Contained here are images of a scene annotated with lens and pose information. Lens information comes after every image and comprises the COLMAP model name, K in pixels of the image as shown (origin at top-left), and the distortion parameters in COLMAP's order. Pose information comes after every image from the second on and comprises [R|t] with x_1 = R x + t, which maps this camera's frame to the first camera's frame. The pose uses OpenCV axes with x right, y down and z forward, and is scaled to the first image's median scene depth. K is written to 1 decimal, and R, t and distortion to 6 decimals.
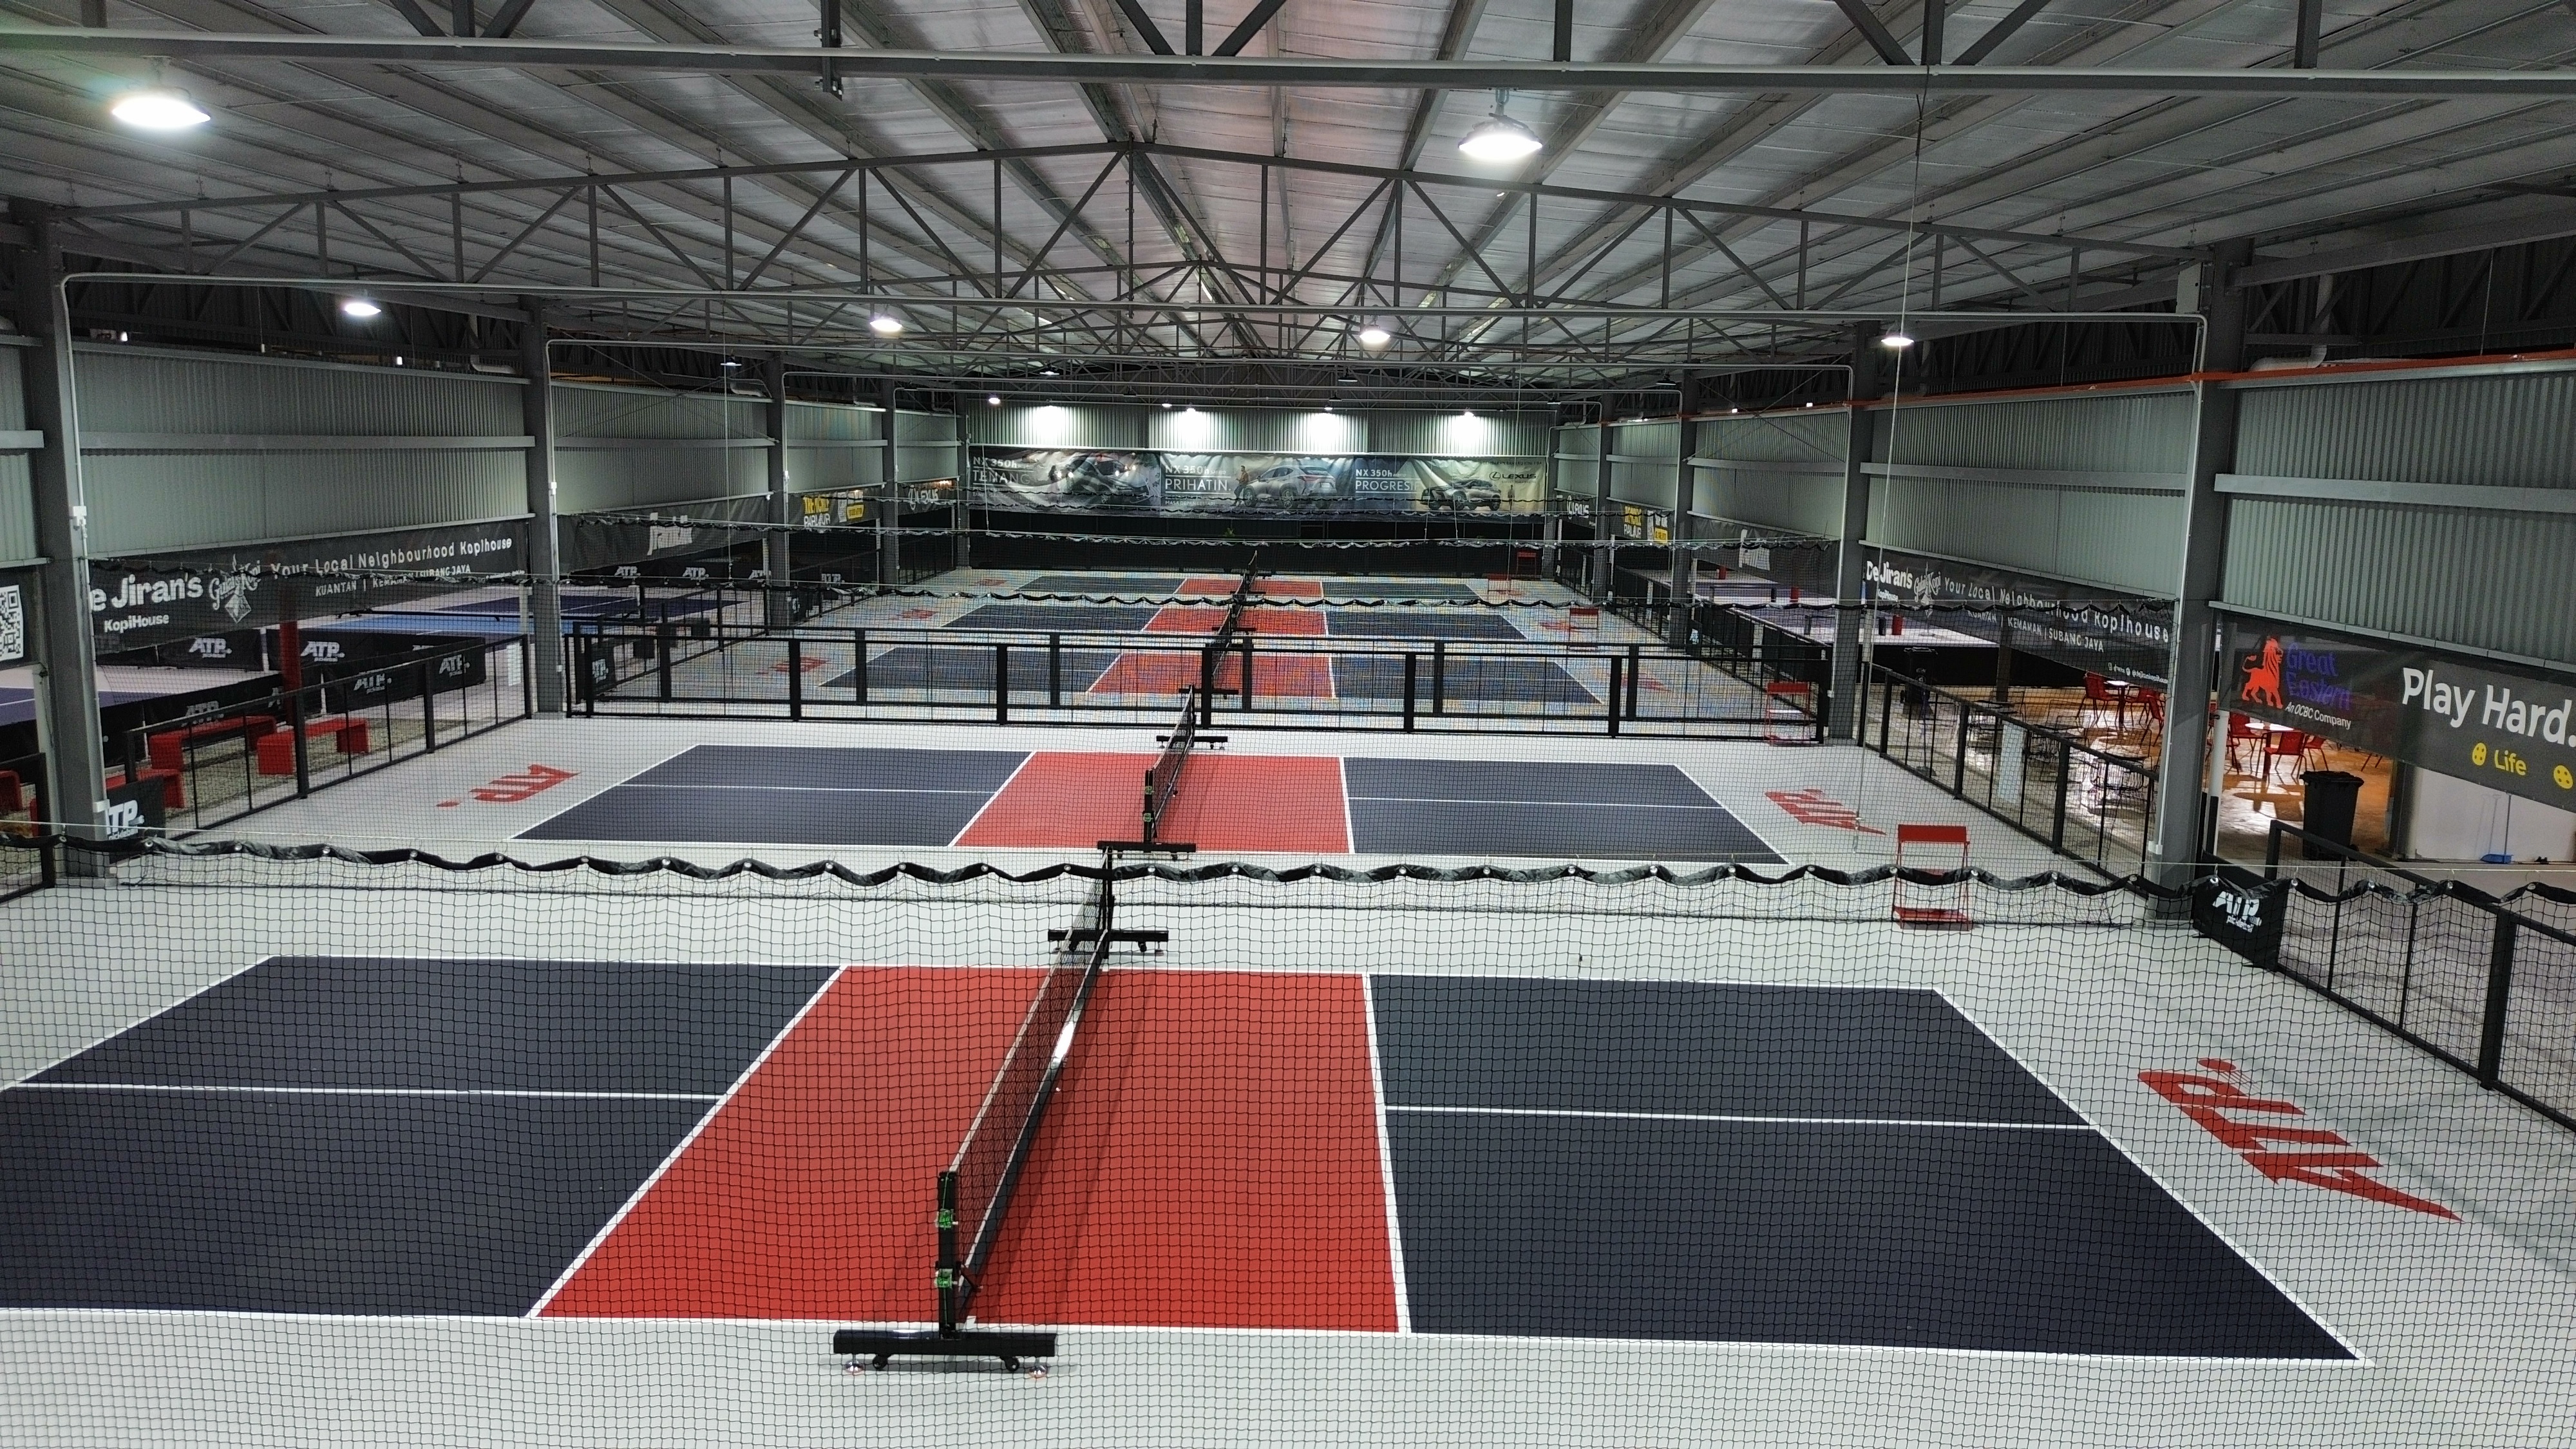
lens RADIAL K [[1819.5, 0, 1288.0], [0, 1819.5, 724.5], [0, 0, 1]] dist [0.070902, -0.077856]
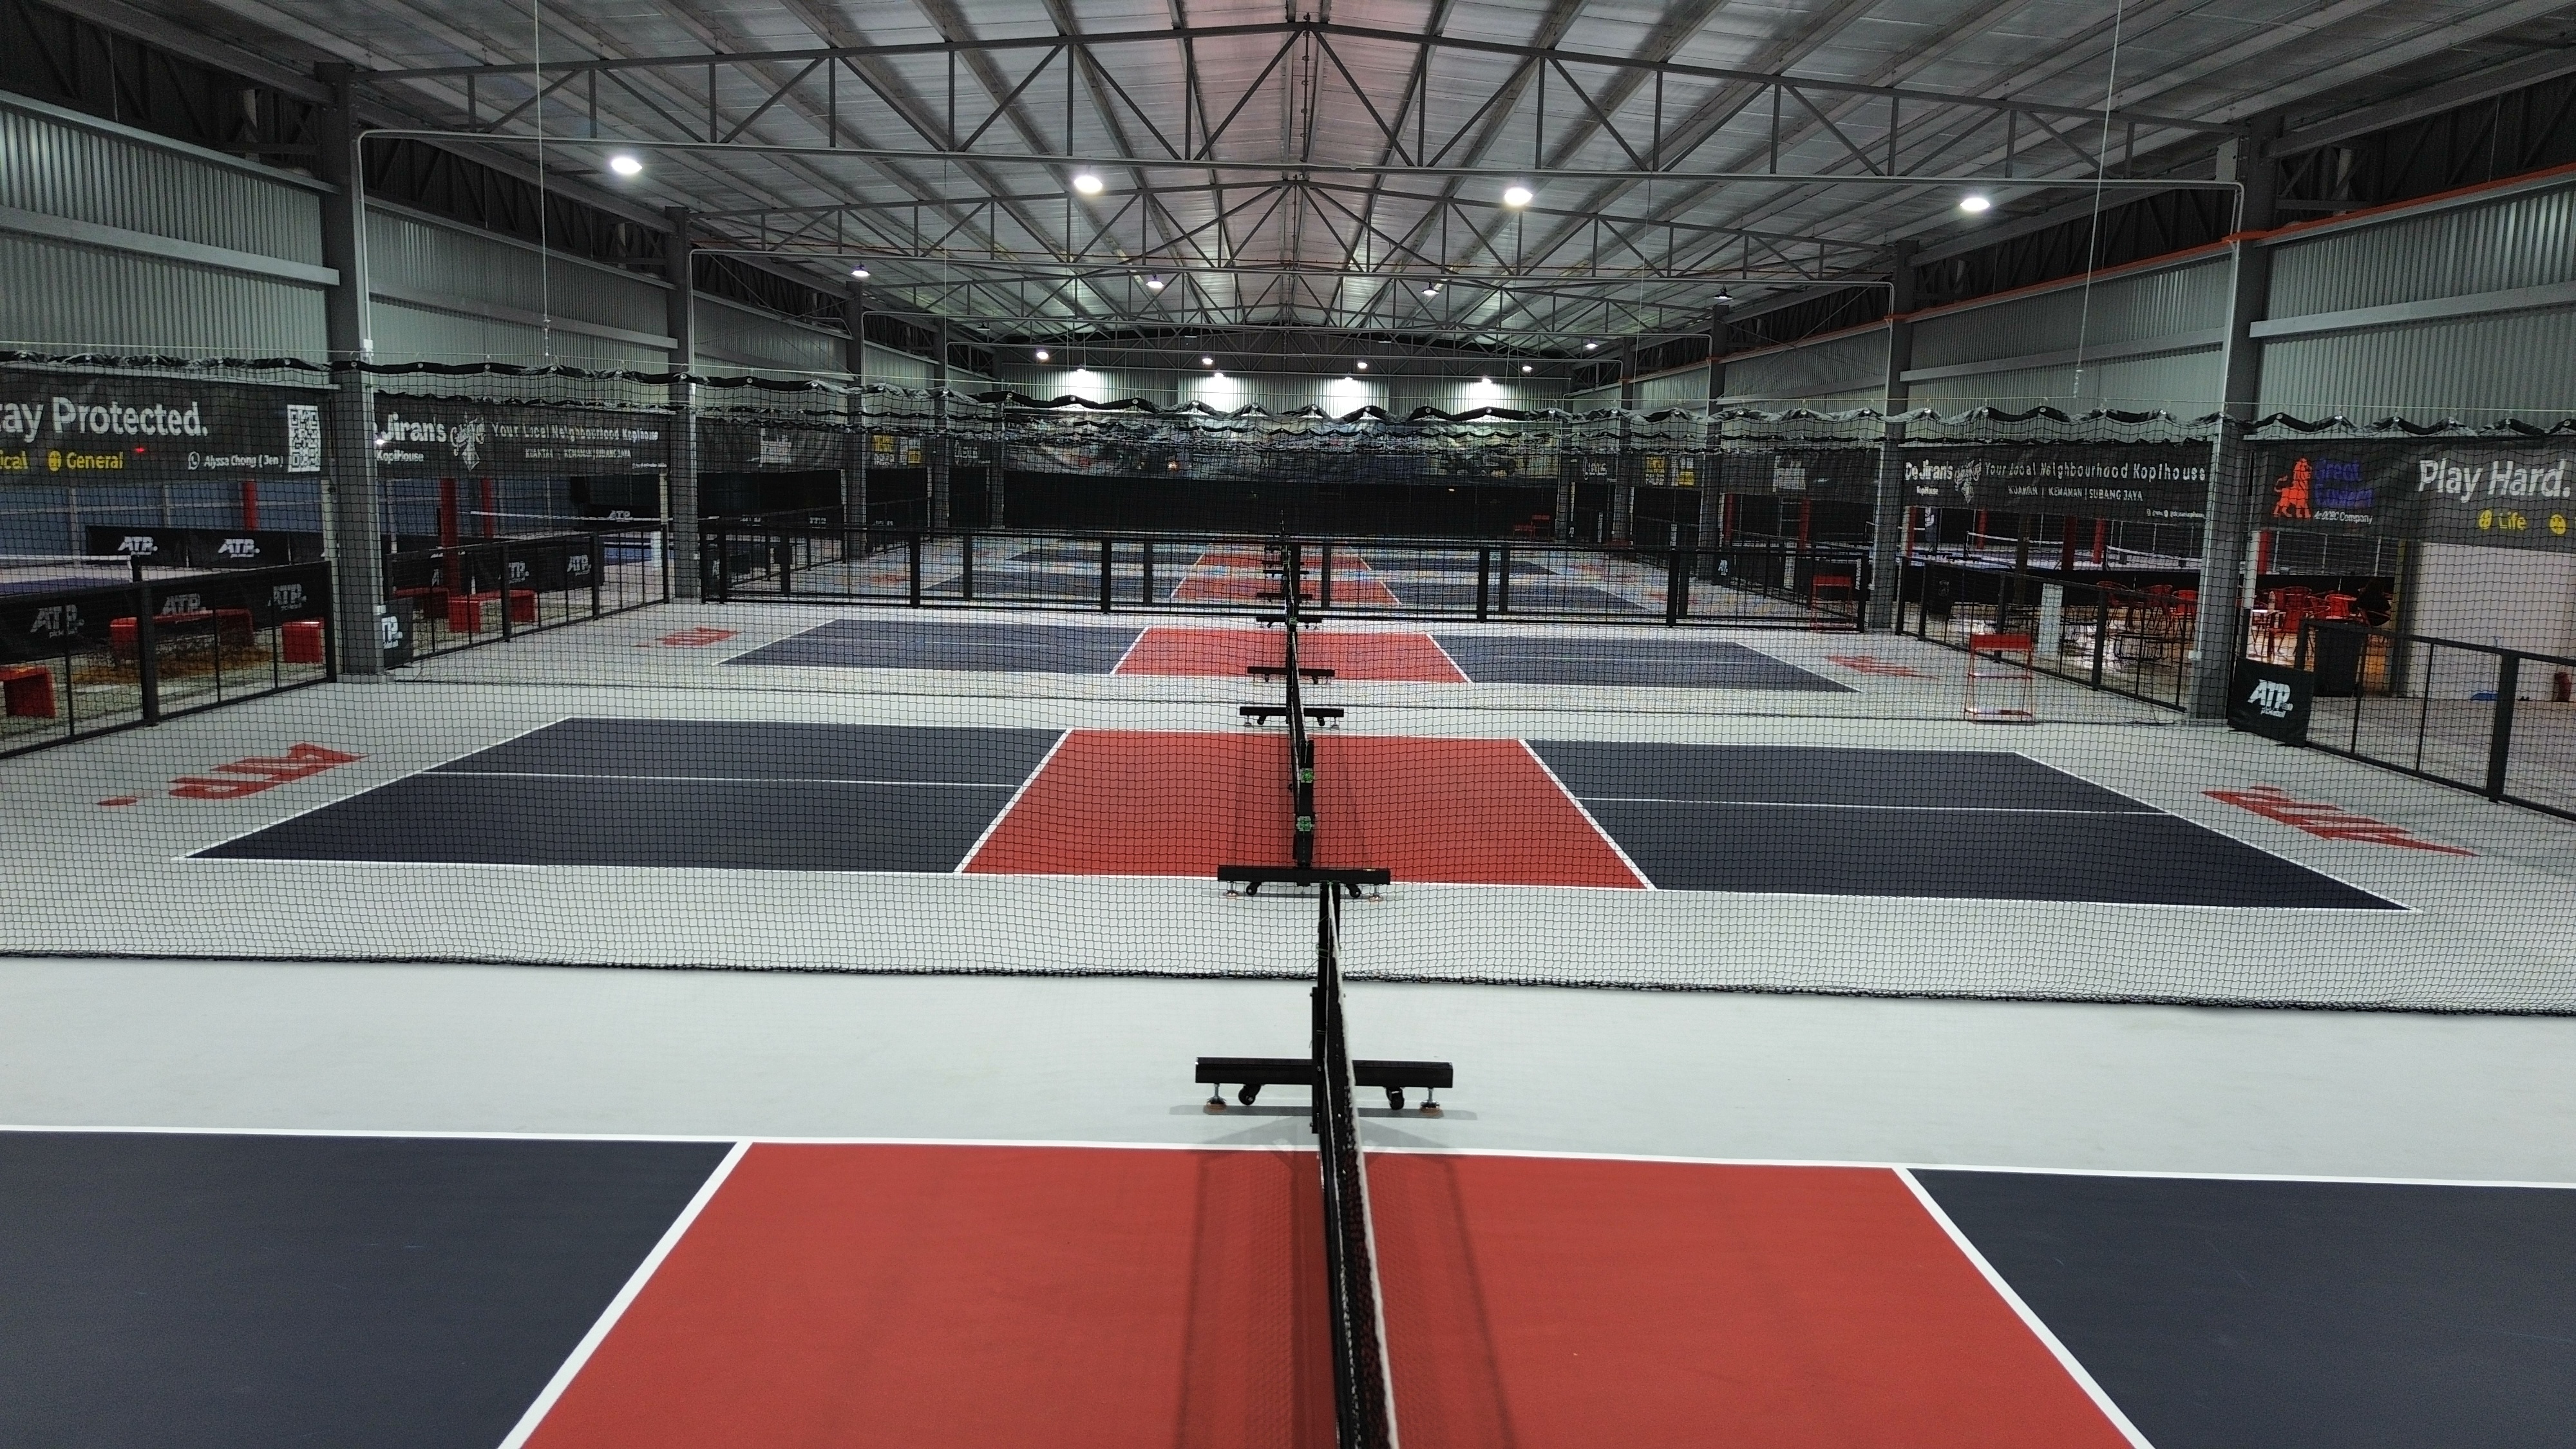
lens RADIAL K [[1819.5, 0, 1288.0], [0, 1819.5, 724.5], [0, 0, 1]] dist [0.070902, -0.077856]
pose [[0.999837, 0.004852, 0.017400, -0.112395], [-0.004716, 0.999958, -0.007867, 0.124056], [-0.017437, 0.007783, 0.999818, -0.133771]]
